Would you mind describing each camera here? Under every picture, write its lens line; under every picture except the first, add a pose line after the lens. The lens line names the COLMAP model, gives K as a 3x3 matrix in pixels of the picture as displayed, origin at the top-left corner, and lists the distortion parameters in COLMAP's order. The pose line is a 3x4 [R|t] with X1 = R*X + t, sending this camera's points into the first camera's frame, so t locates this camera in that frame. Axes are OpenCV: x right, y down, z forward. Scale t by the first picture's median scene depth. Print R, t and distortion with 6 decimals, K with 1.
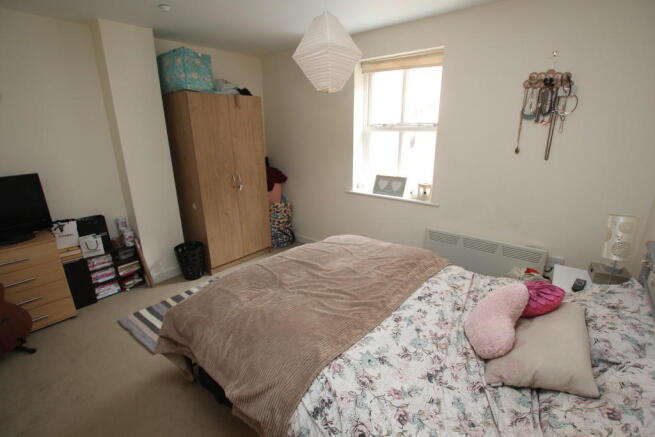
lens RADIAL K [[322.0, 0, 328.3], [0, 322.0, 235.1], [0, 0, 1]] dist [-0.024544, 0.000283]
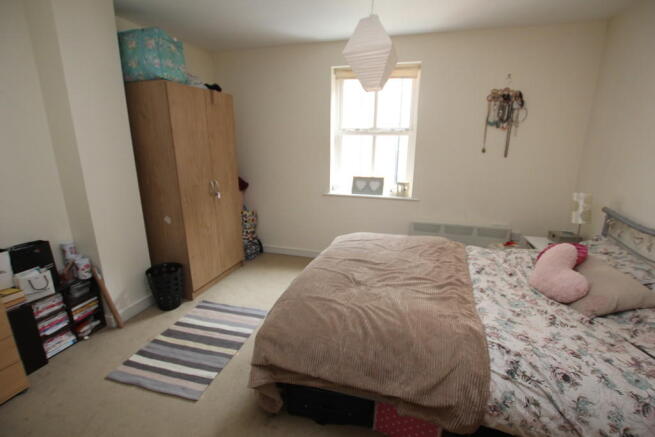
lens RADIAL K [[322.0, 0, 328.3], [0, 322.0, 235.1], [0, 0, 1]] dist [-0.024544, 0.000283]
pose [[0.911405, -0.100374, 0.399081, -0.414113], [0.116398, 0.993073, -0.016055, 0.011983], [-0.394705, 0.061085, 0.916775, 0.093133]]
